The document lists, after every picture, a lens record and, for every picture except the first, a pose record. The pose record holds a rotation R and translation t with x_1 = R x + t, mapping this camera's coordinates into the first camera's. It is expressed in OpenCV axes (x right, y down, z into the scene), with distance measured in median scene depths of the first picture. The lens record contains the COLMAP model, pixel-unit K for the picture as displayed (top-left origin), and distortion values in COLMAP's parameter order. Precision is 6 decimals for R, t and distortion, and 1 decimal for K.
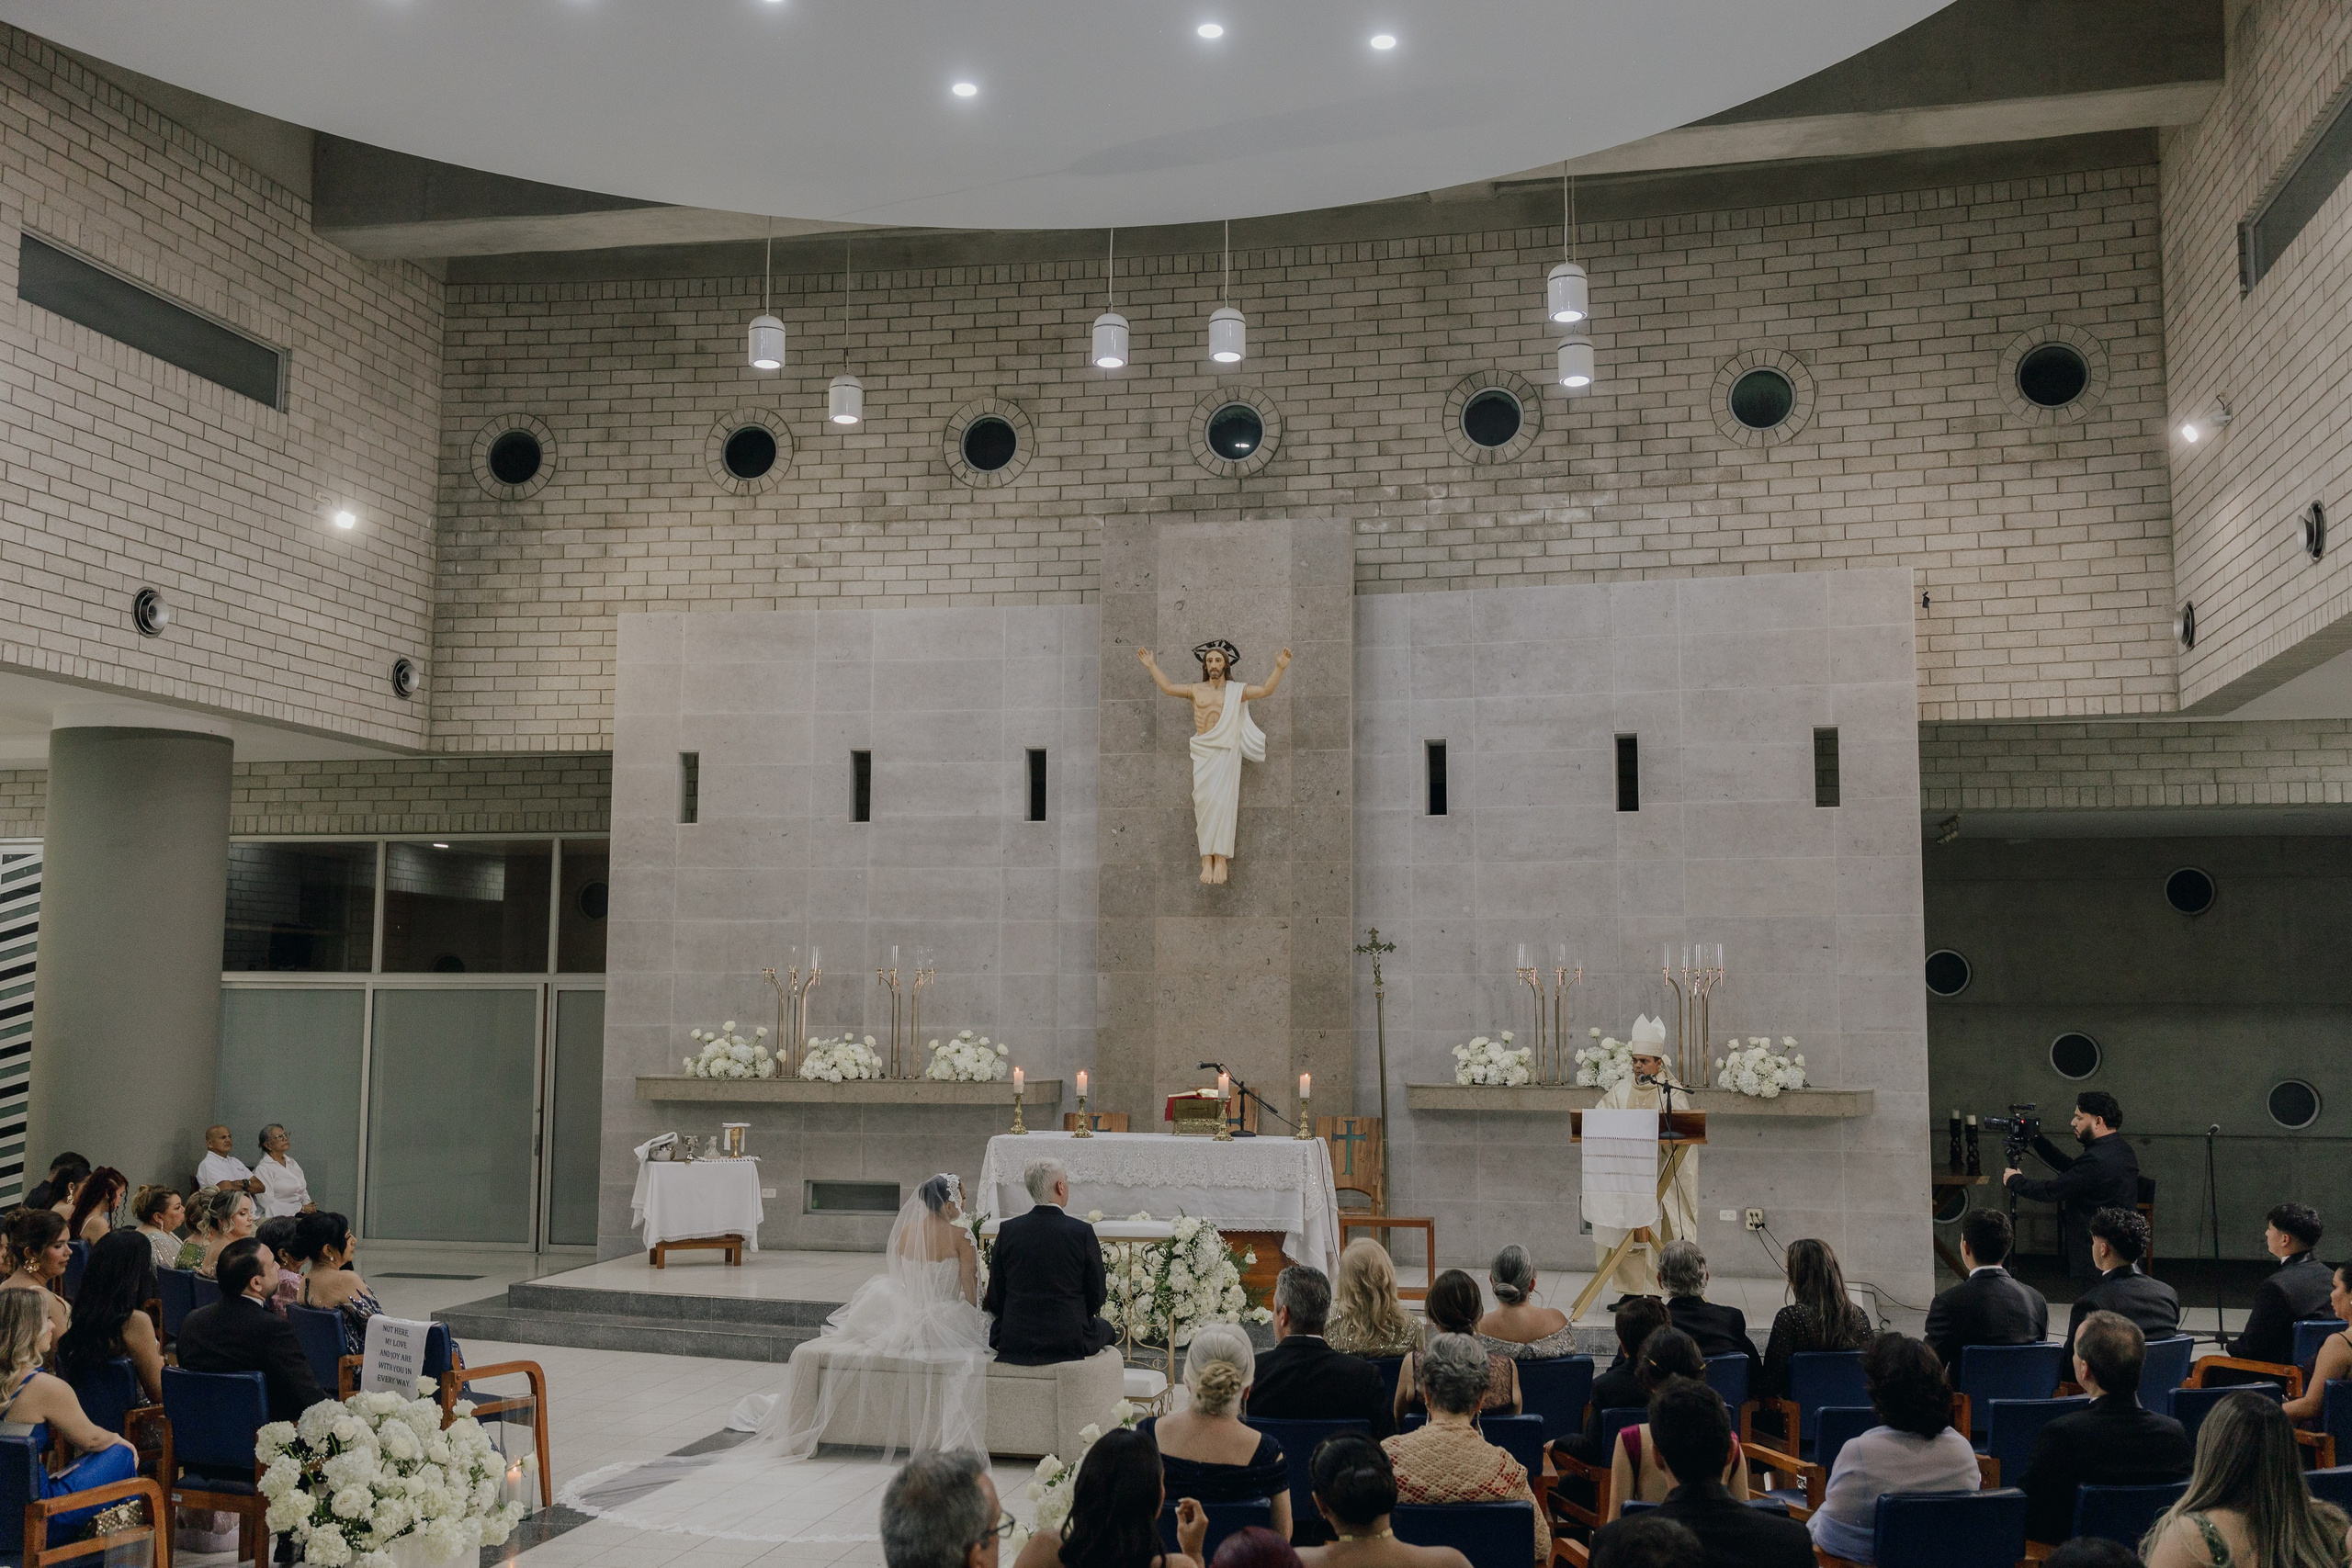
lens RADIAL K [[2210.1, 0, 1176.0], [0, 2210.1, 784.0], [0, 0, 1]] dist [0.006715, 0.002095]
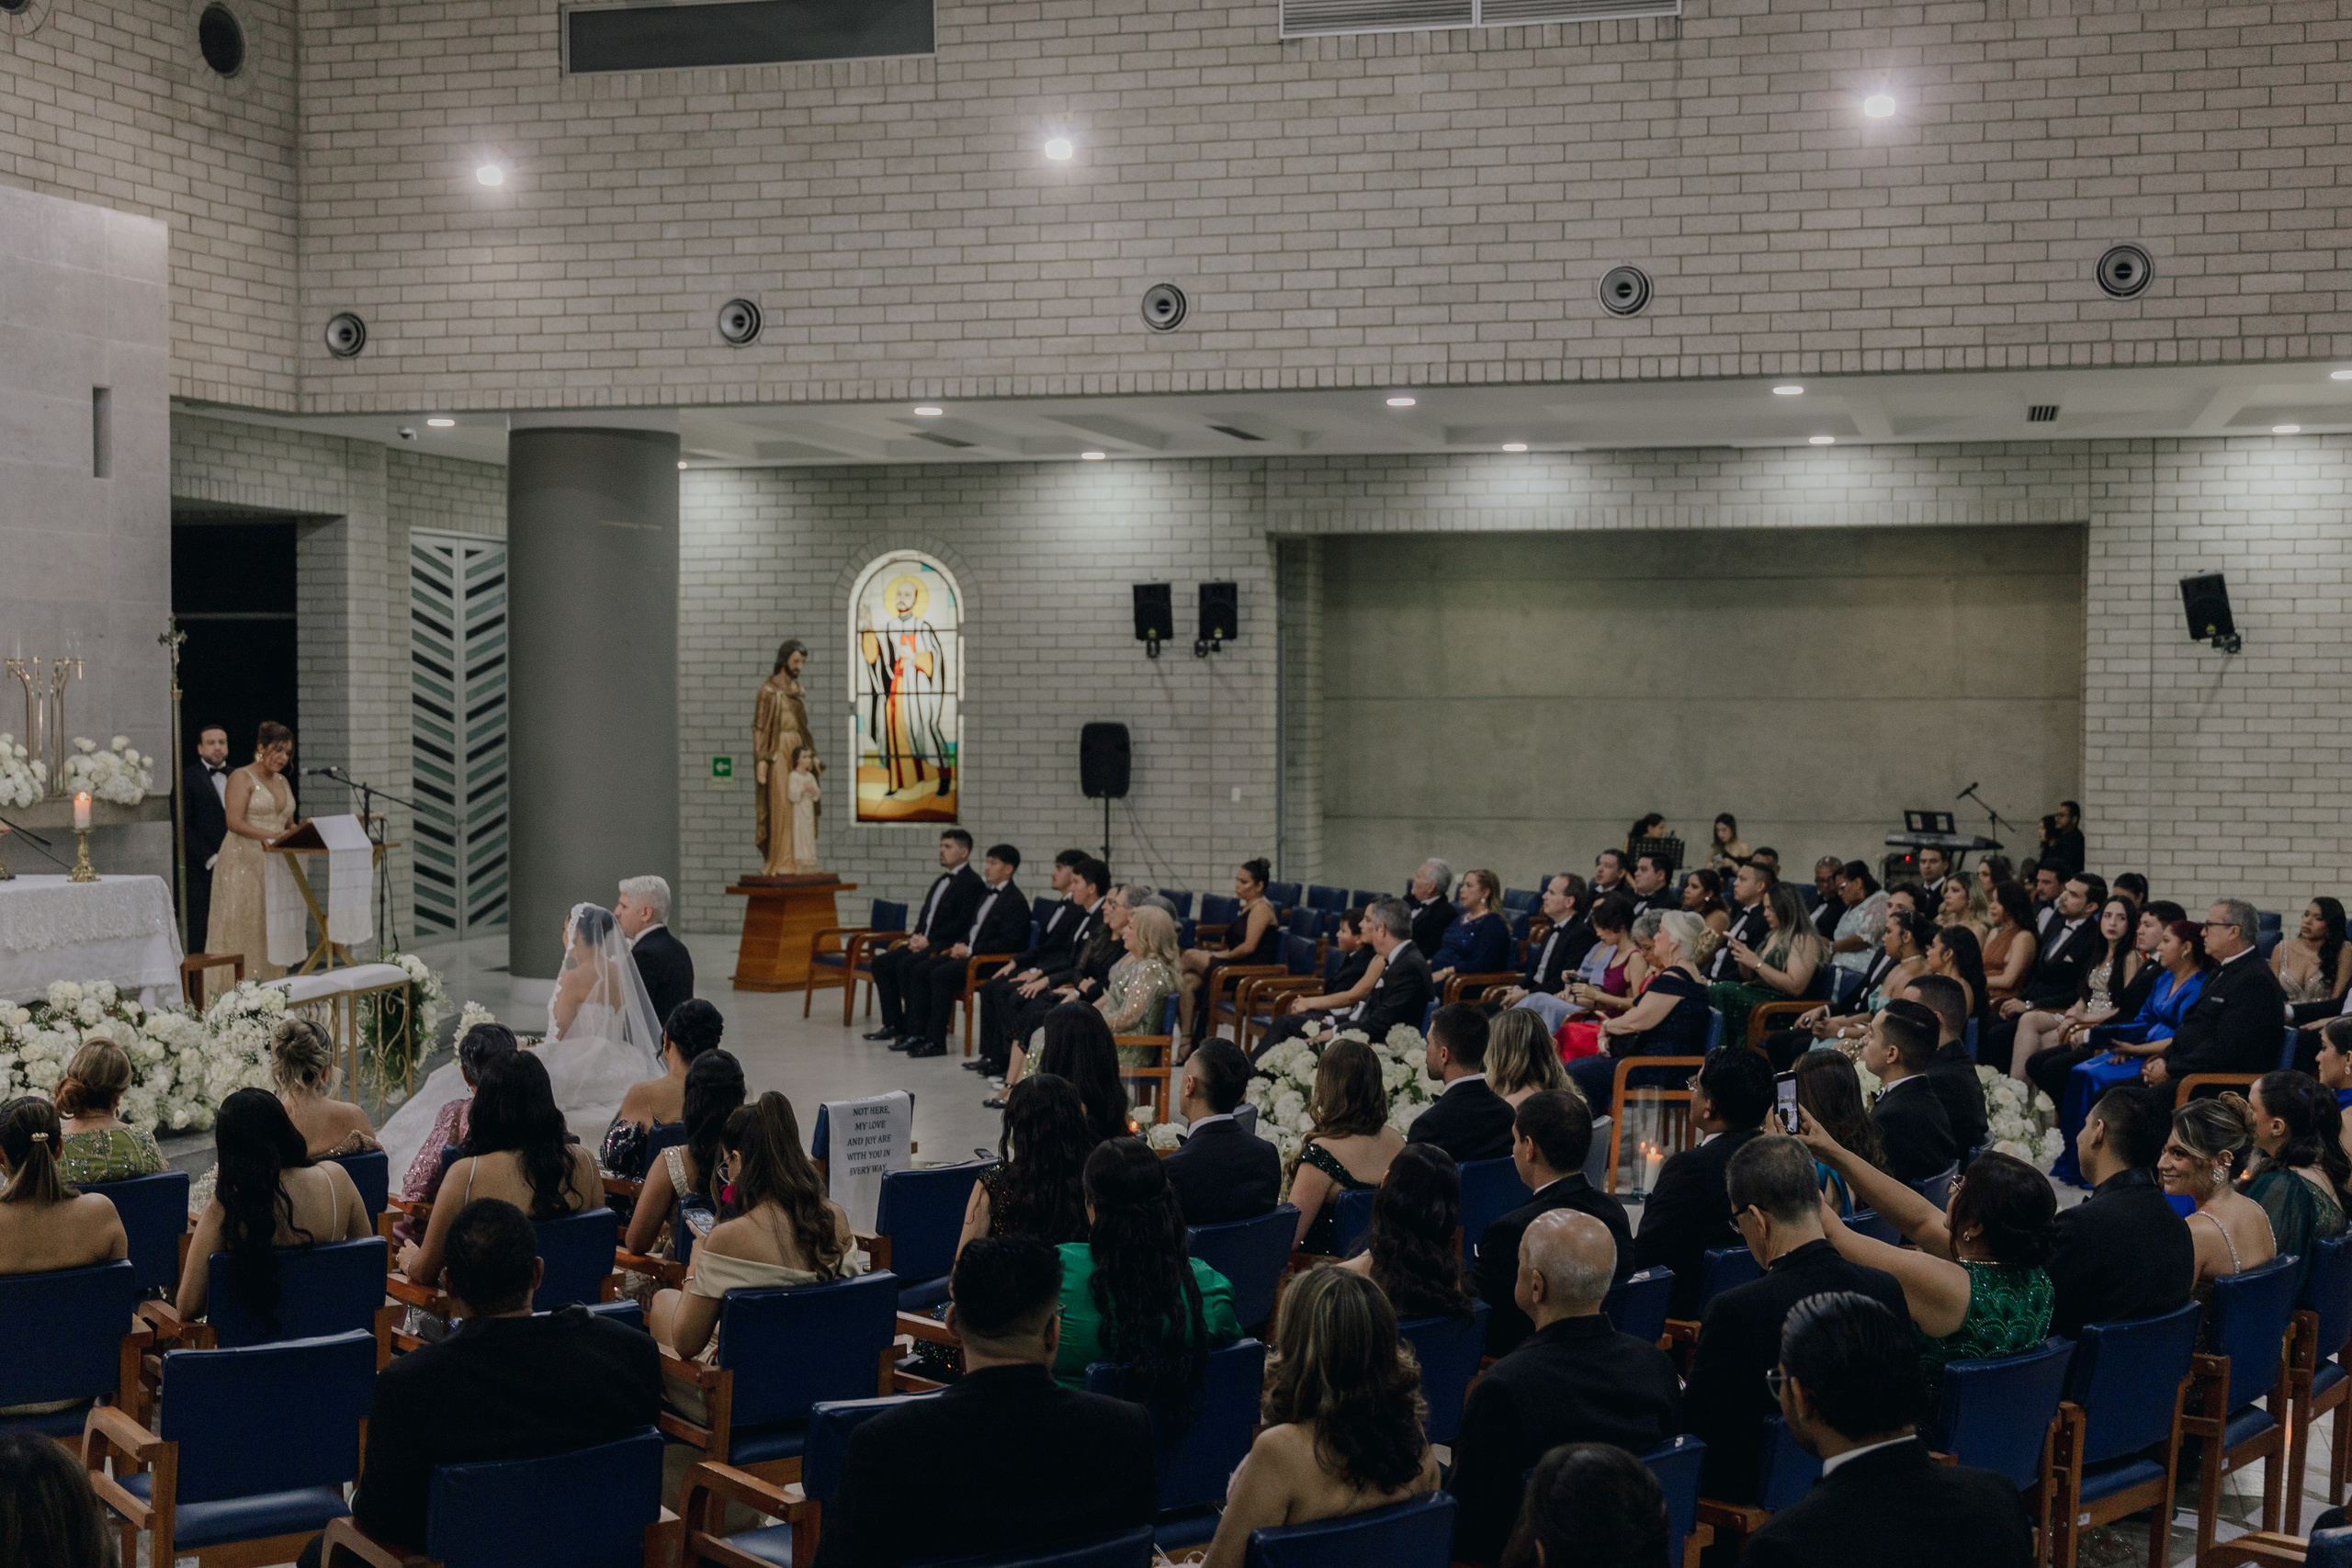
lens RADIAL K [[2845.7, 0, 1176.0], [0, 2845.7, 784.0], [0, 0, 1]] dist [0.001699, 0.008037]
pose [[0.066613, -0.034179, 0.997193, -0.783862], [-0.101068, 0.994042, 0.040823, 0.040379], [-0.992647, -0.103504, 0.062761, 0.468716]]
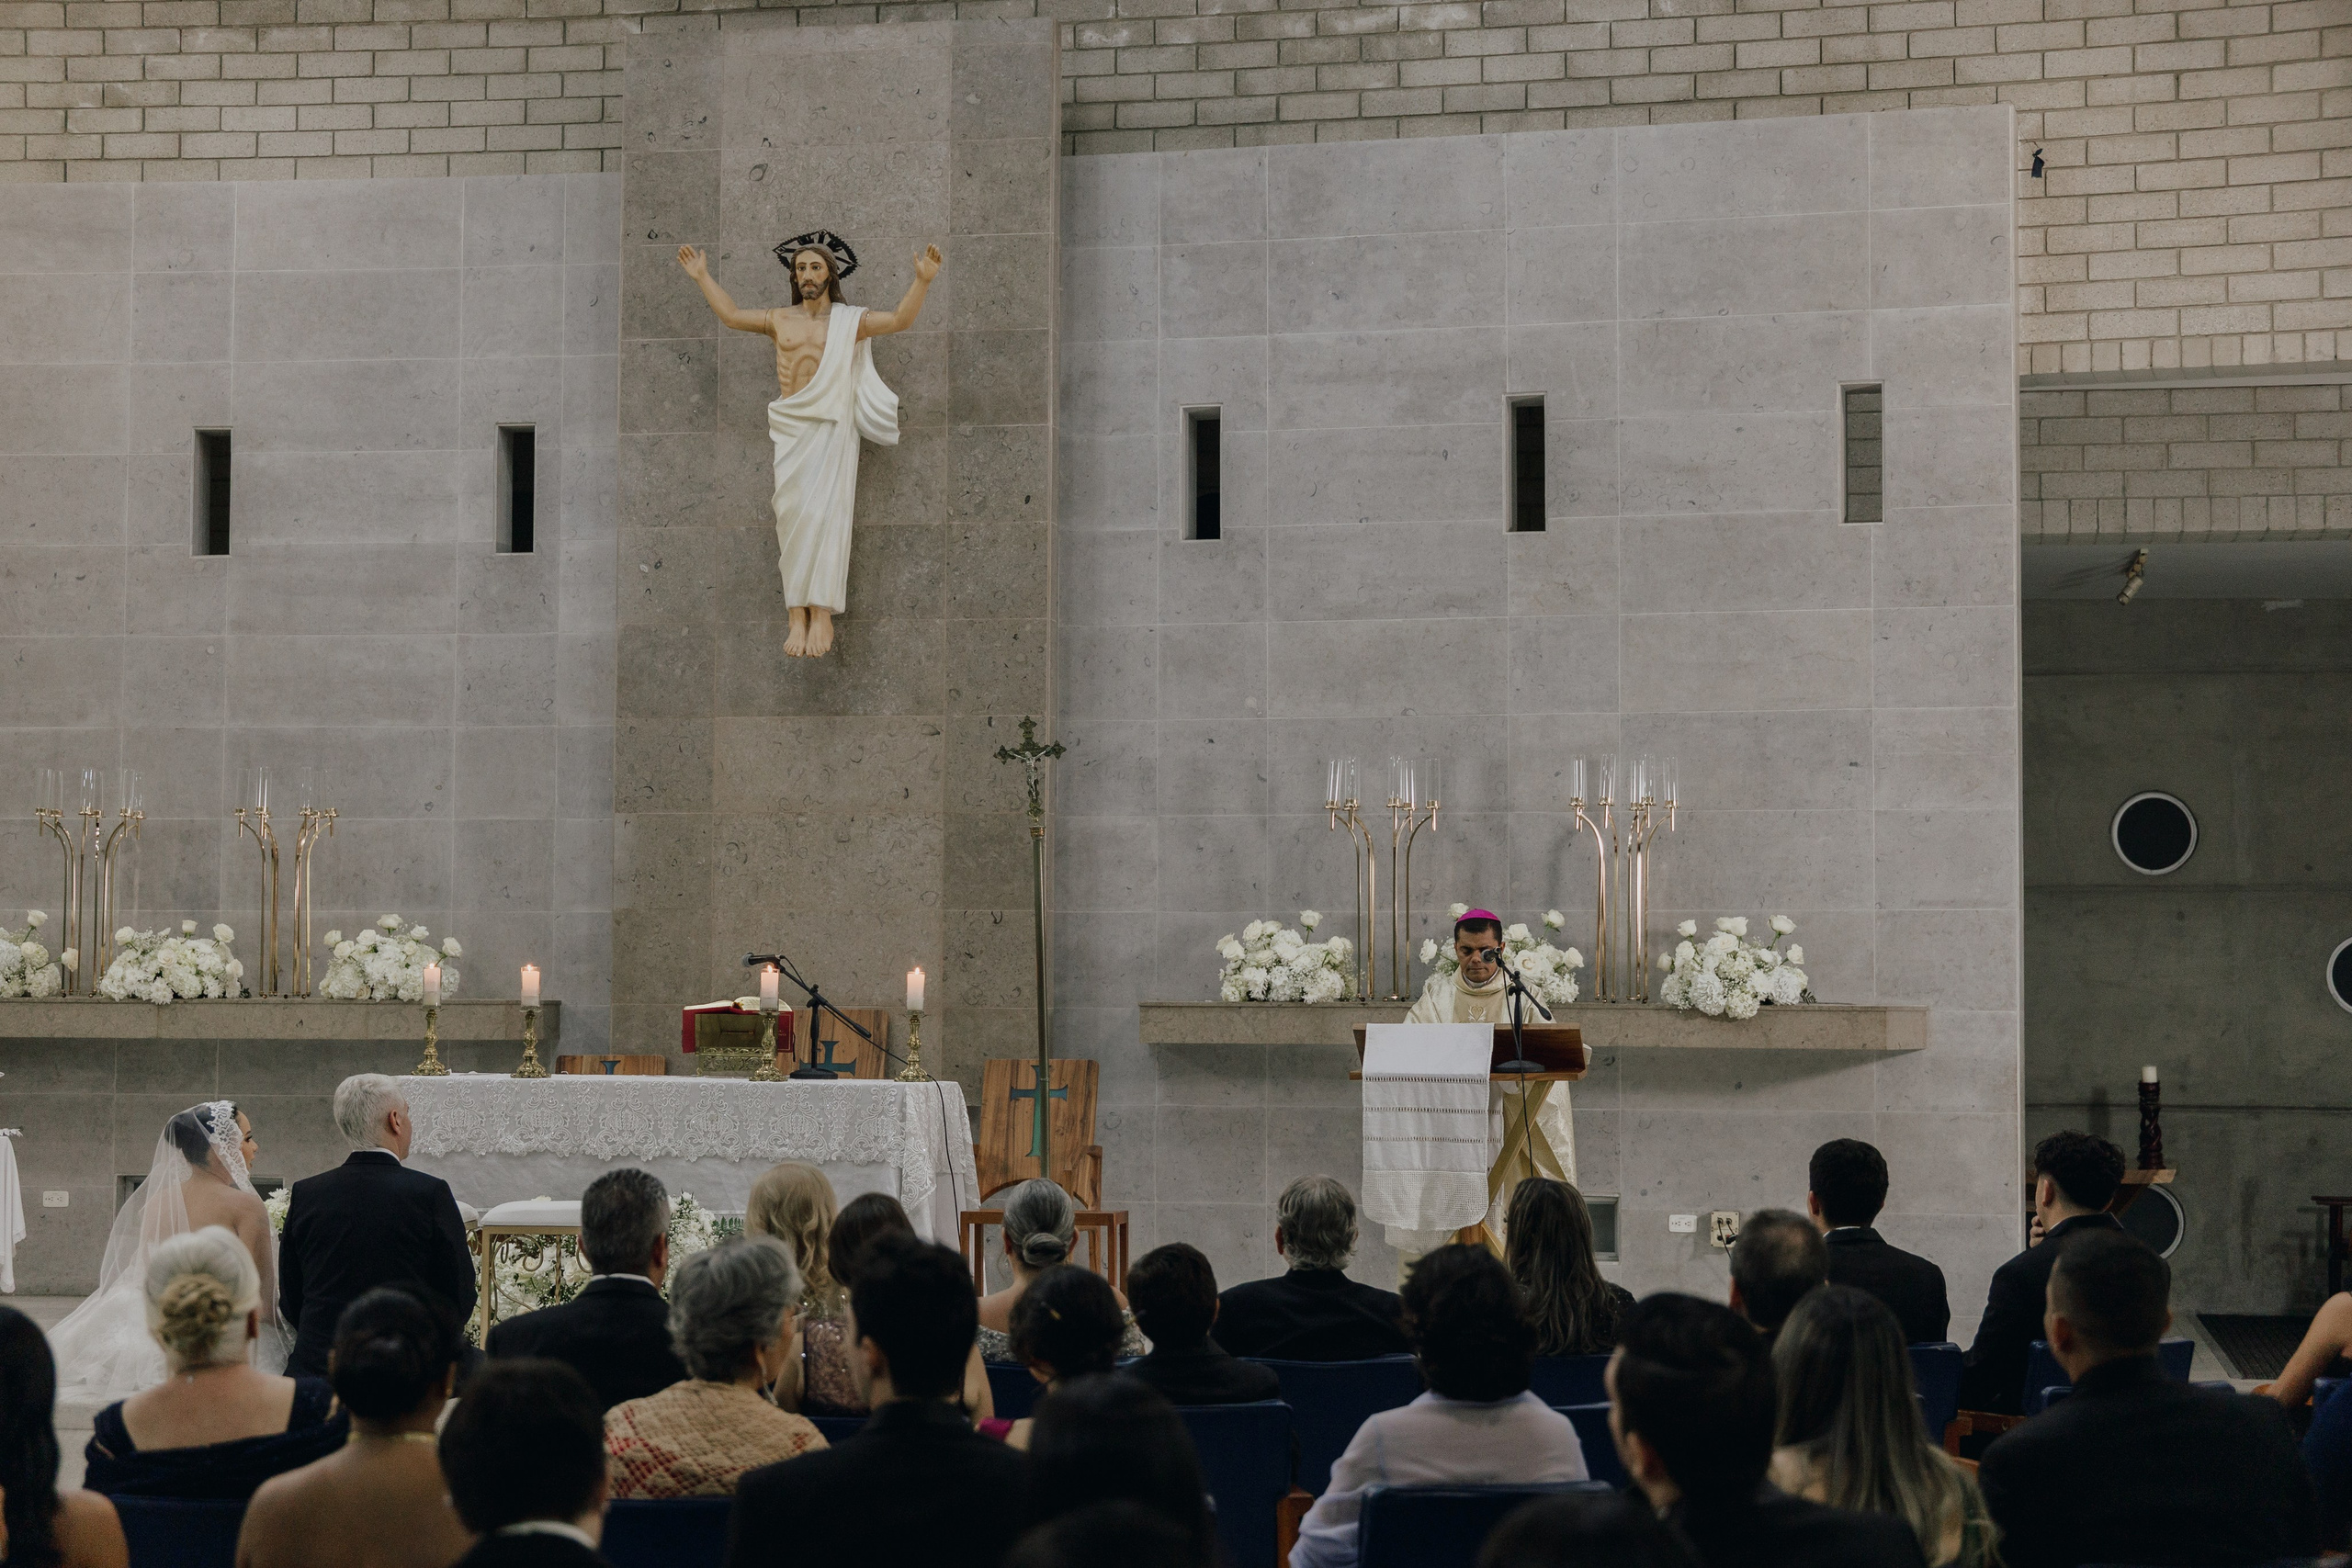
lens RADIAL K [[4065.5, 0, 1176.0], [0, 4065.5, 784.0], [0, 0, 1]] dist [-0.133584, 1.223617]
pose [[0.999872, 0.000571, 0.015965, 0.094467], [-0.001367, 0.998754, 0.049877, 0.024999], [-0.015917, -0.049892, 0.998628, -0.056513]]
